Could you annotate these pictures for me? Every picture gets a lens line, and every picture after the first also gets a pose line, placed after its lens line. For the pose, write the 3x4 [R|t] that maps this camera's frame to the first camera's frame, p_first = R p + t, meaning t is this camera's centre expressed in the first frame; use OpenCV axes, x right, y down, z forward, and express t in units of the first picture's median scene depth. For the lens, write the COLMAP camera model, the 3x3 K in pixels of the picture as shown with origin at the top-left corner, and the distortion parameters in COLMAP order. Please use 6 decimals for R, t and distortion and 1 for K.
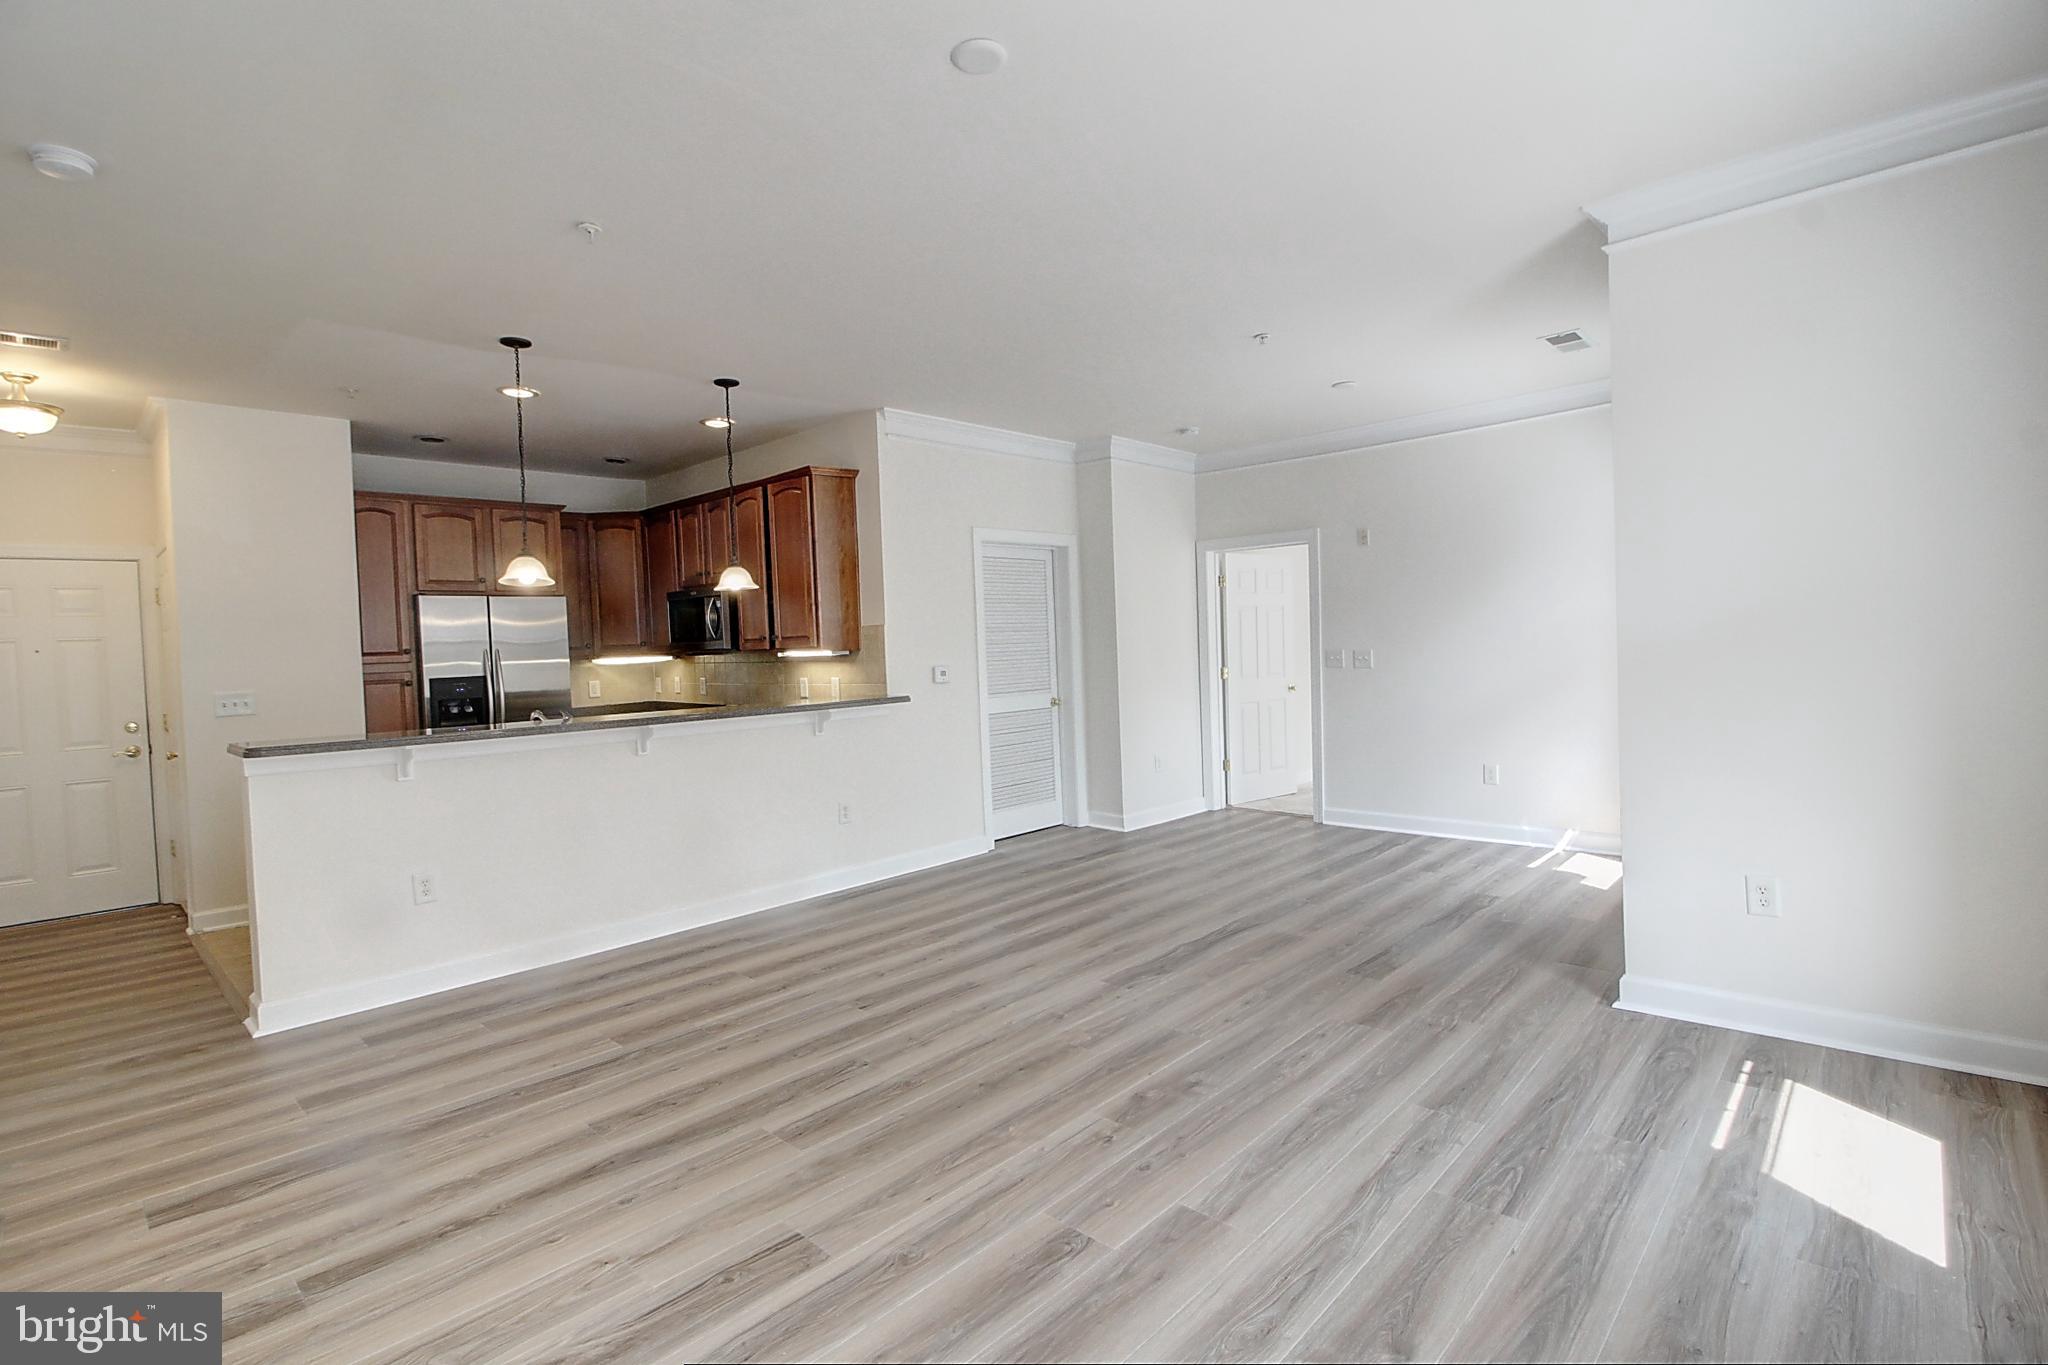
lens RADIAL K [[952.1, 0, 1029.7], [0, 952.1, 666.9], [0, 0, 1]] dist [0.002466, -0.014502]
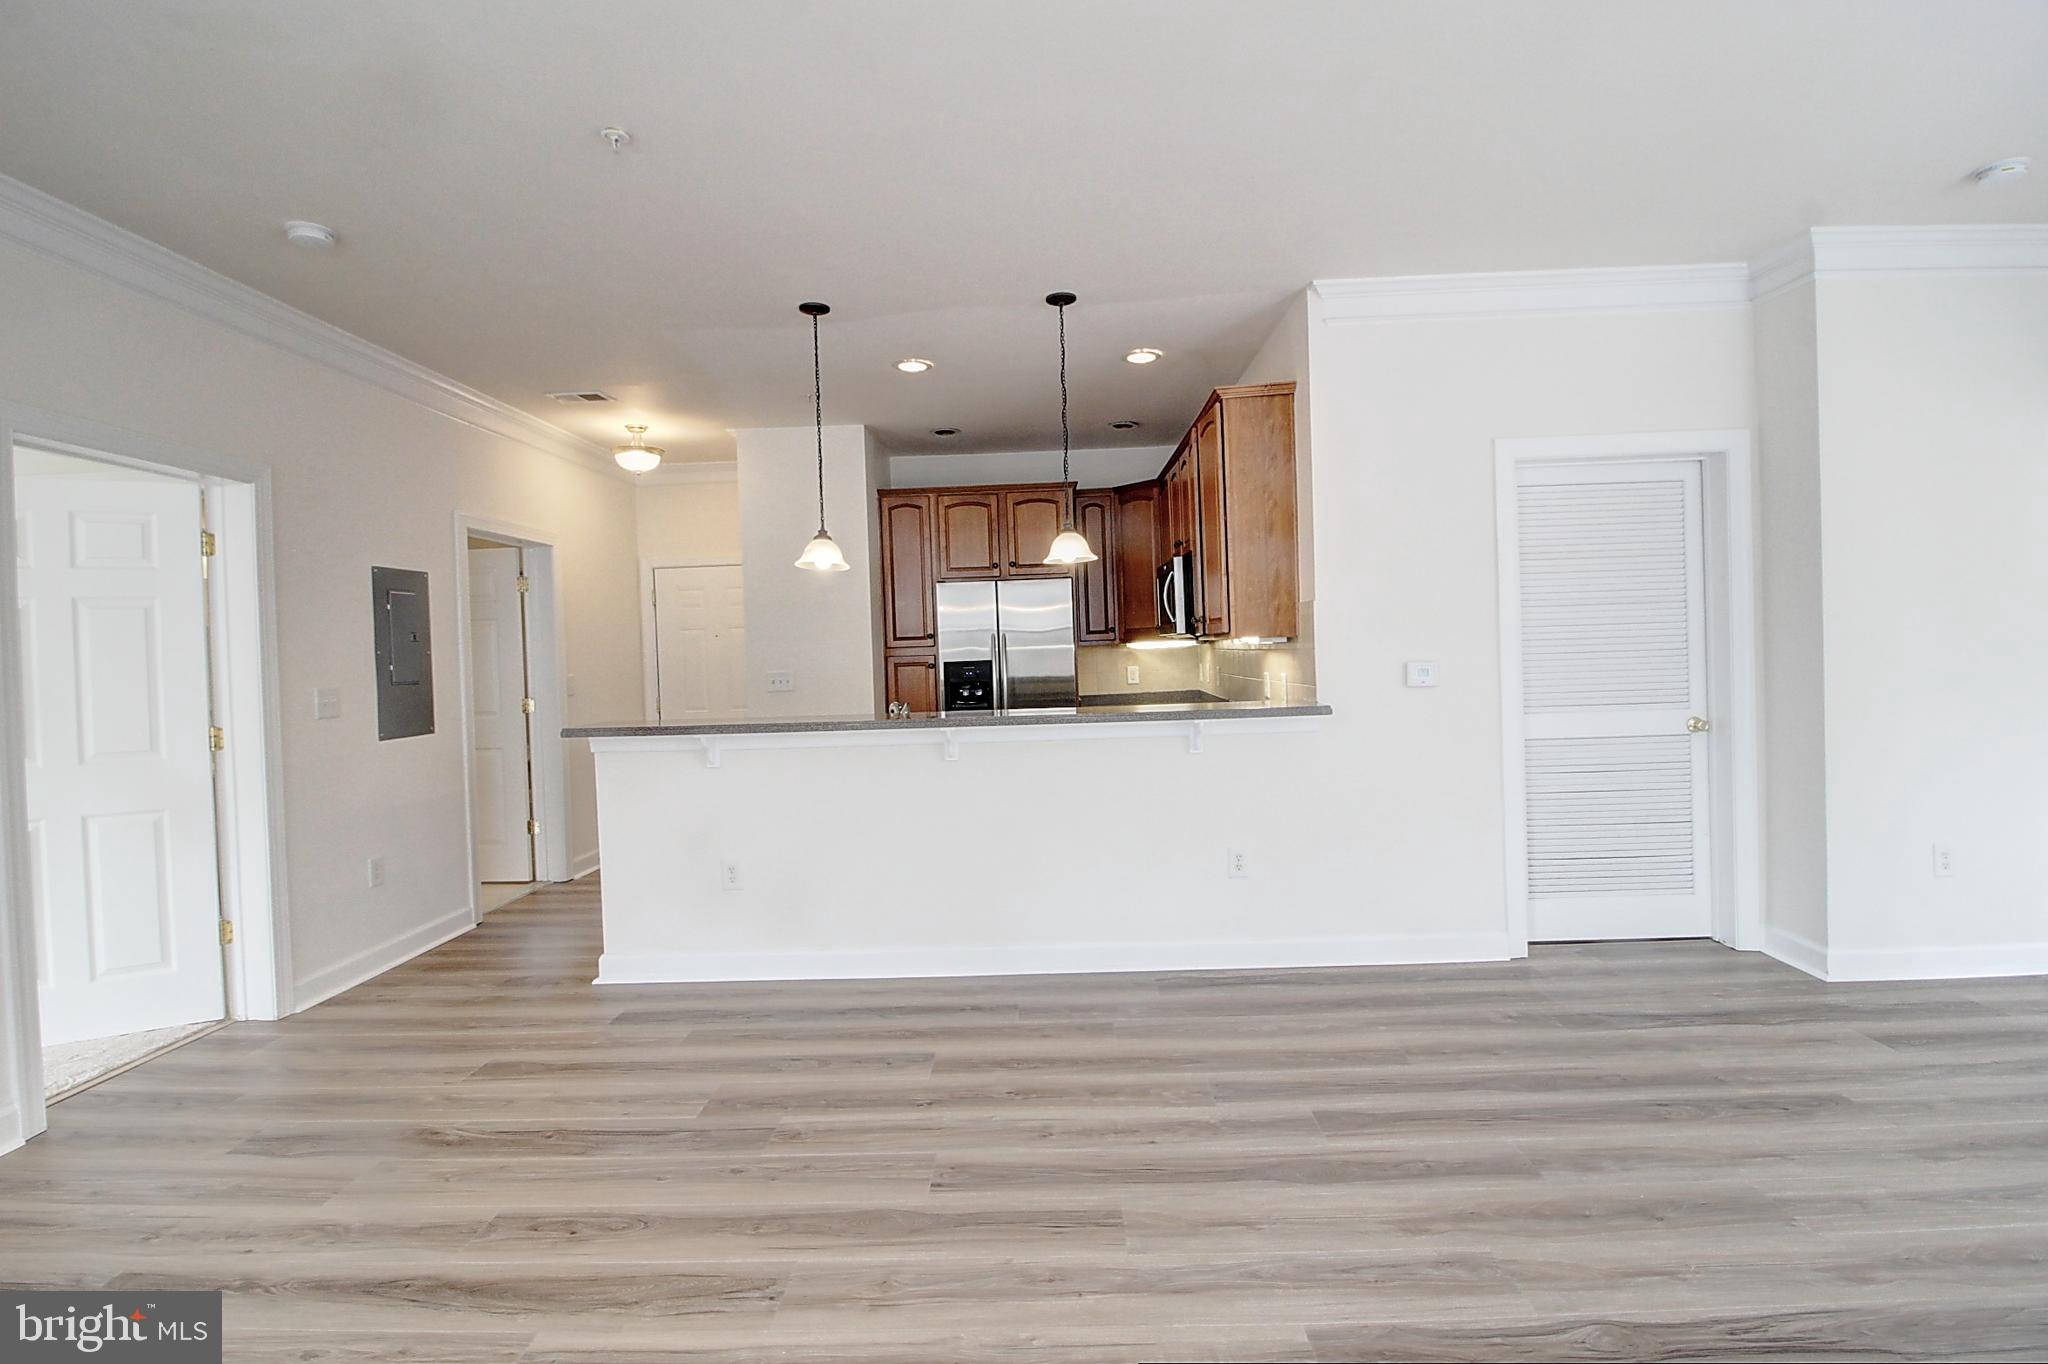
lens RADIAL K [[952.1, 0, 1029.7], [0, 952.1, 666.4], [0, 0, 1]] dist [0.002466, -0.014502]
pose [[0.671008, 0.026386, -0.740980, 0.259448], [-0.008850, 0.999580, 0.027580, -0.015984], [0.741397, -0.011948, 0.670960, 0.452640]]
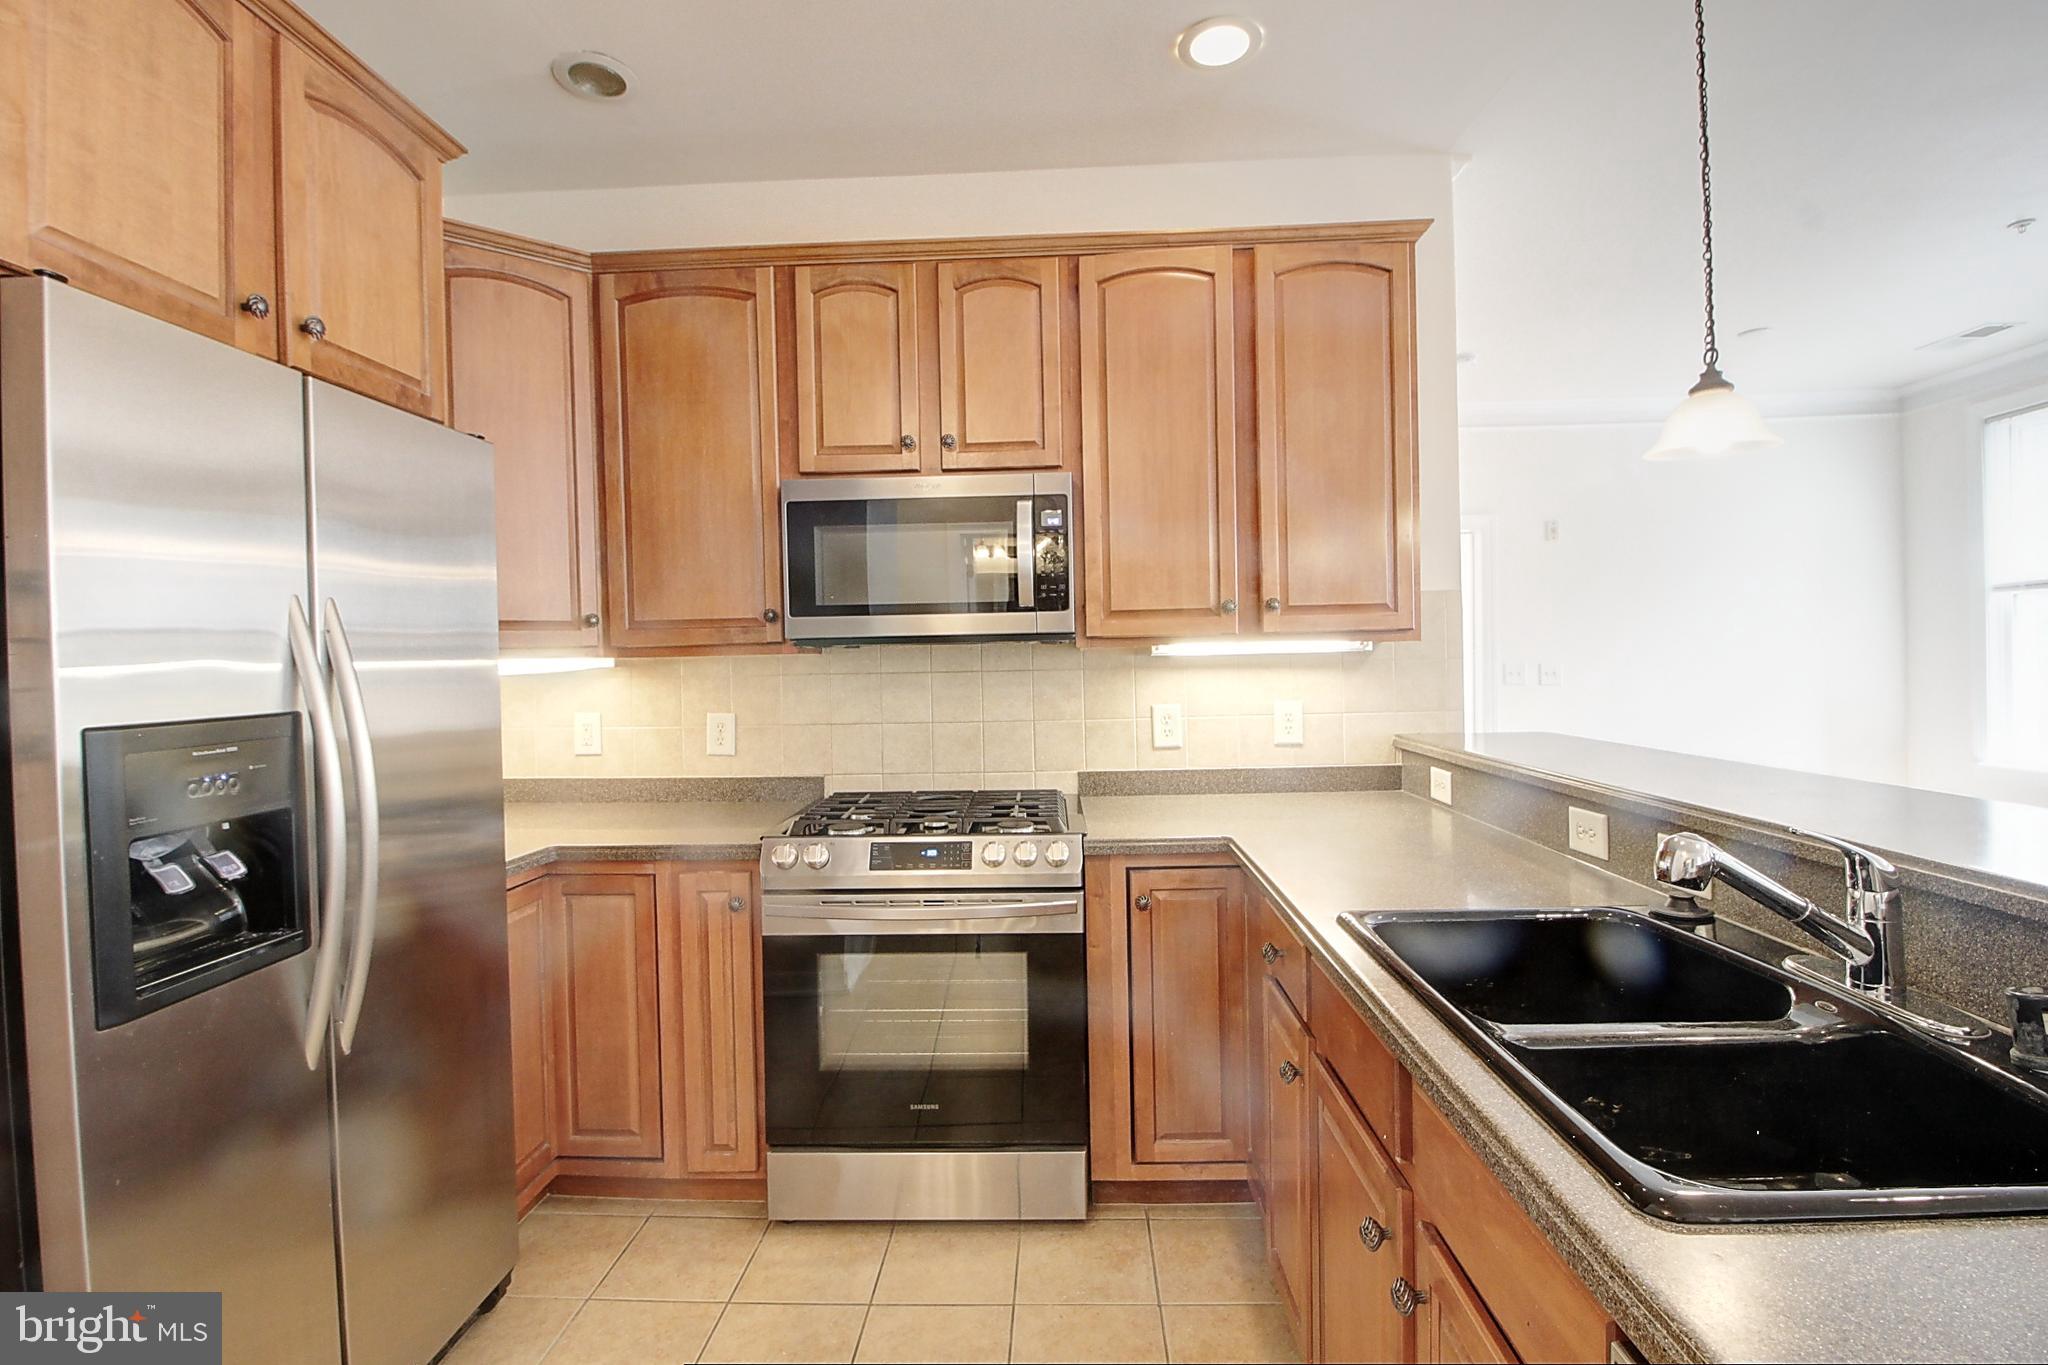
lens RADIAL K [[952.1, 0, 1029.7], [0, 952.1, 666.9], [0, 0, 1]] dist [0.002466, -0.014502]
pose [[0.754860, 0.011791, 0.655780, -0.756264], [0.013155, 0.999365, -0.033112, 0.009473], [-0.655754, 0.033622, 0.754226, 0.912924]]
